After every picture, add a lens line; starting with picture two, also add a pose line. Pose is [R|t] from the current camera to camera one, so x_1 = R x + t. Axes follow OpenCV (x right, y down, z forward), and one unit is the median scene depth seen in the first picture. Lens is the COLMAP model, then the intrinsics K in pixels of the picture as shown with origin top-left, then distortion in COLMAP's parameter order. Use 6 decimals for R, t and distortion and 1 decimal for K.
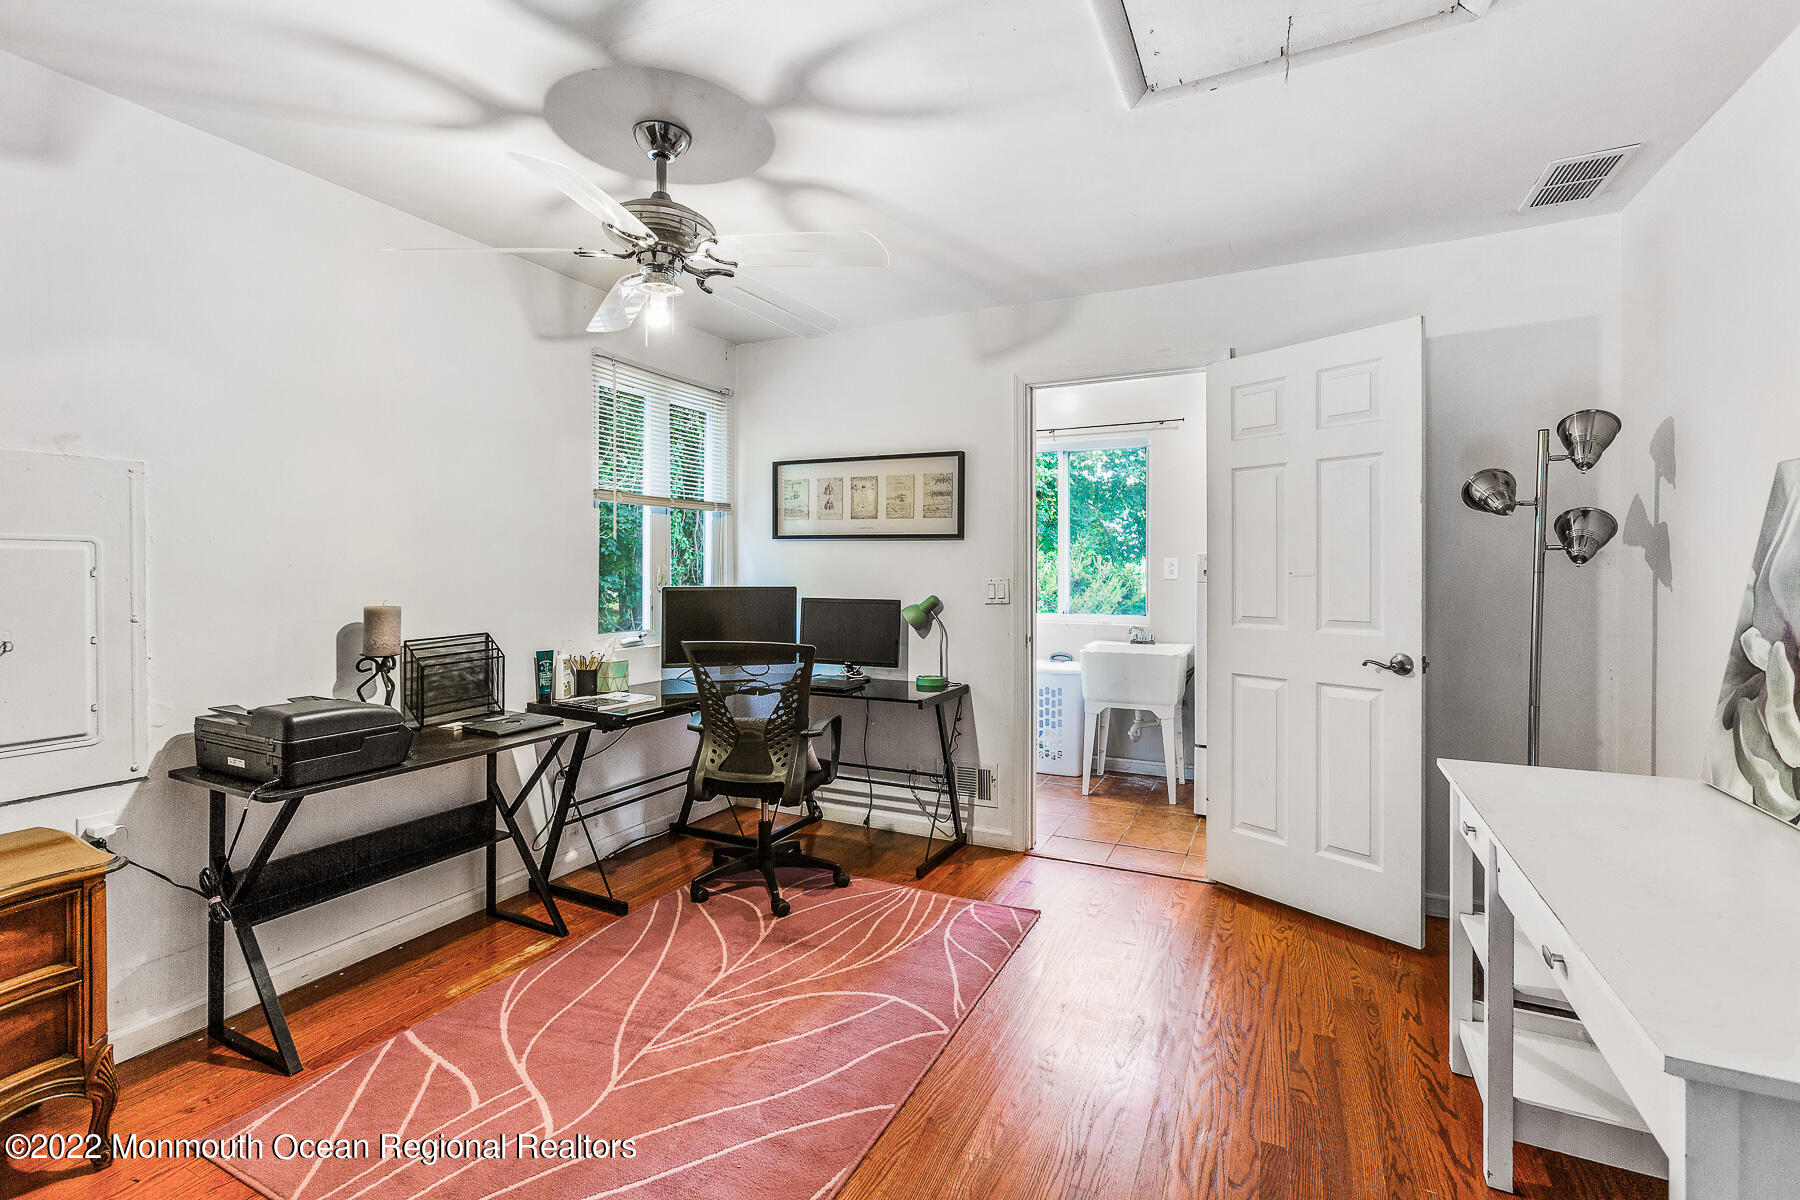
lens RADIAL K [[798.7, 0, 900.1], [0, 798.7, 565.2], [0, 0, 1]] dist [0.000101, 0.000029]
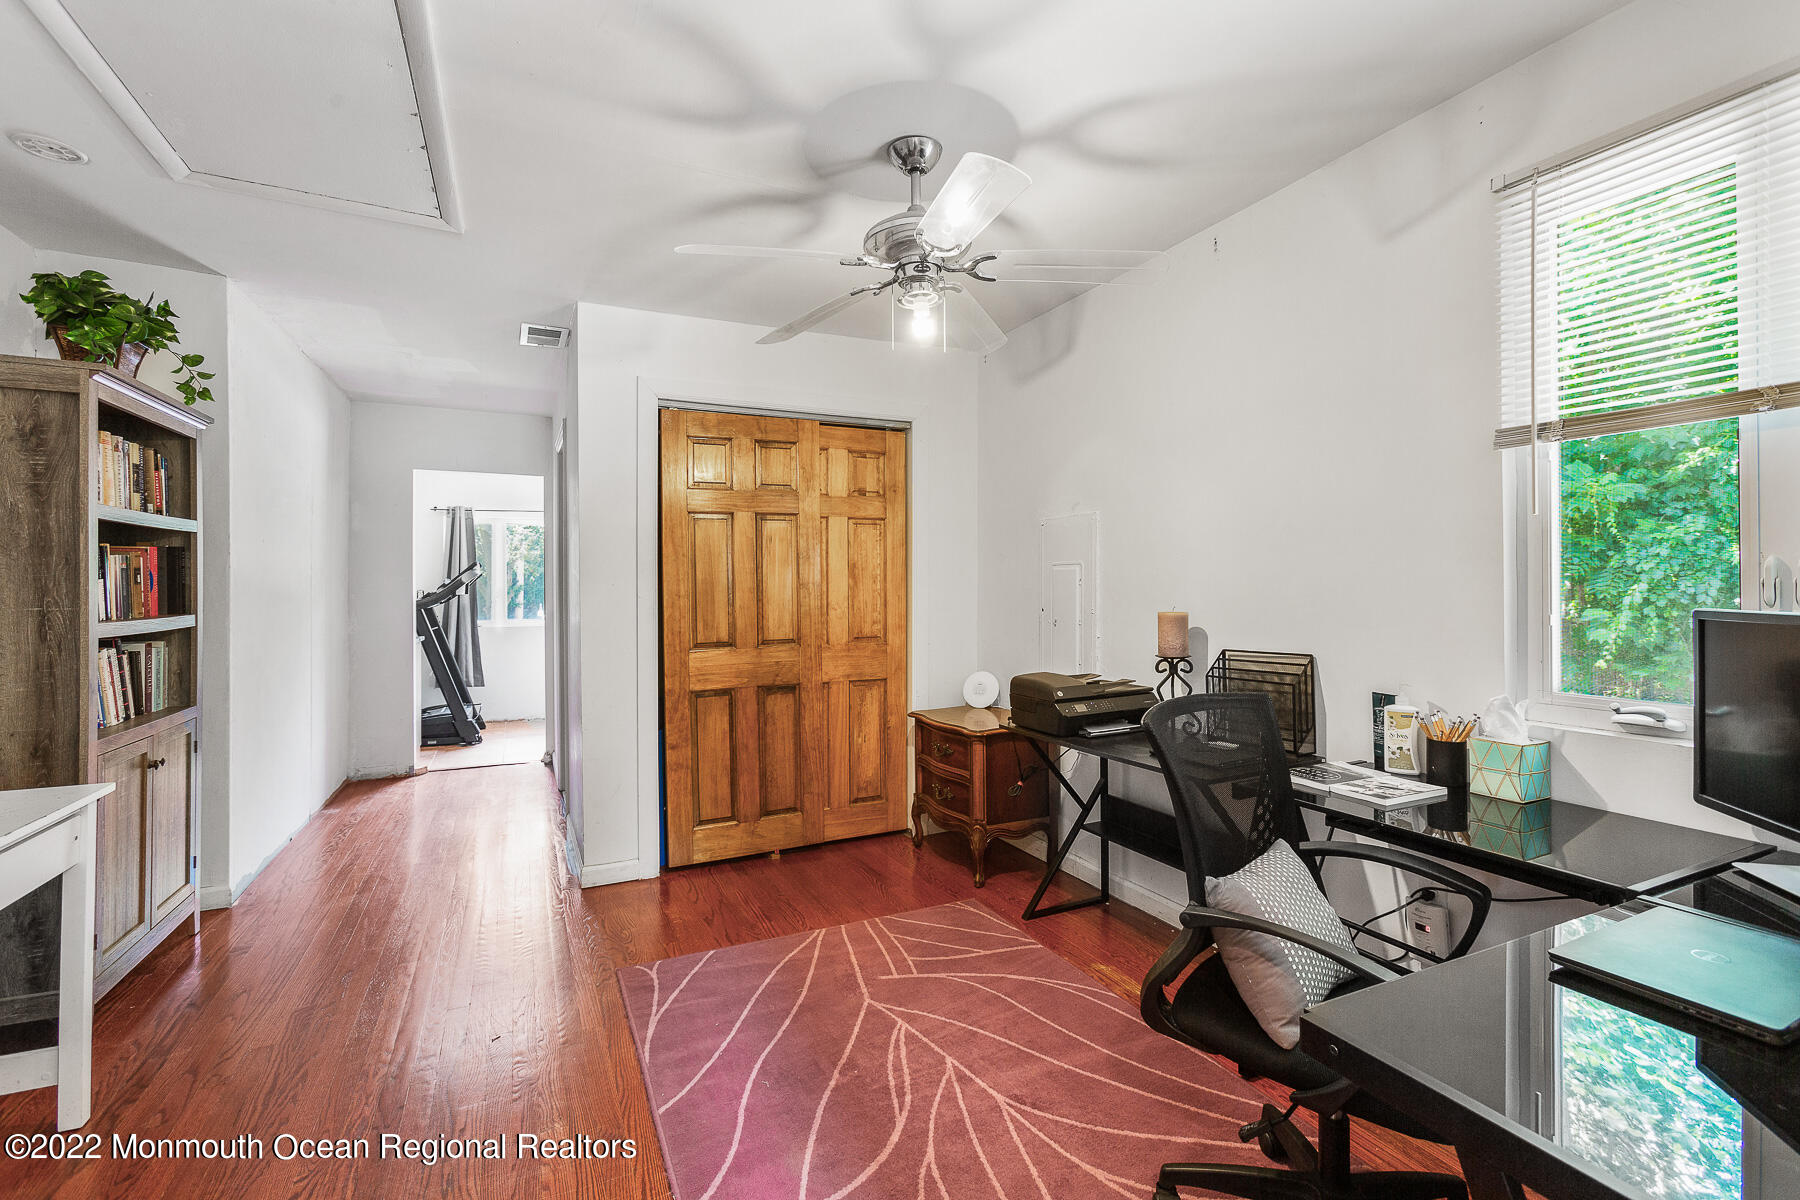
lens RADIAL K [[784.2, 0, 898.1], [0, 784.2, 585.6], [0, 0, 1]] dist [0.000377, 0.000133]
pose [[-0.616996, -0.000180, -0.786966, 0.512671], [0.007591, 0.999952, -0.006180, 0.022849], [0.786929, -0.009788, -0.616965, 1.643121]]
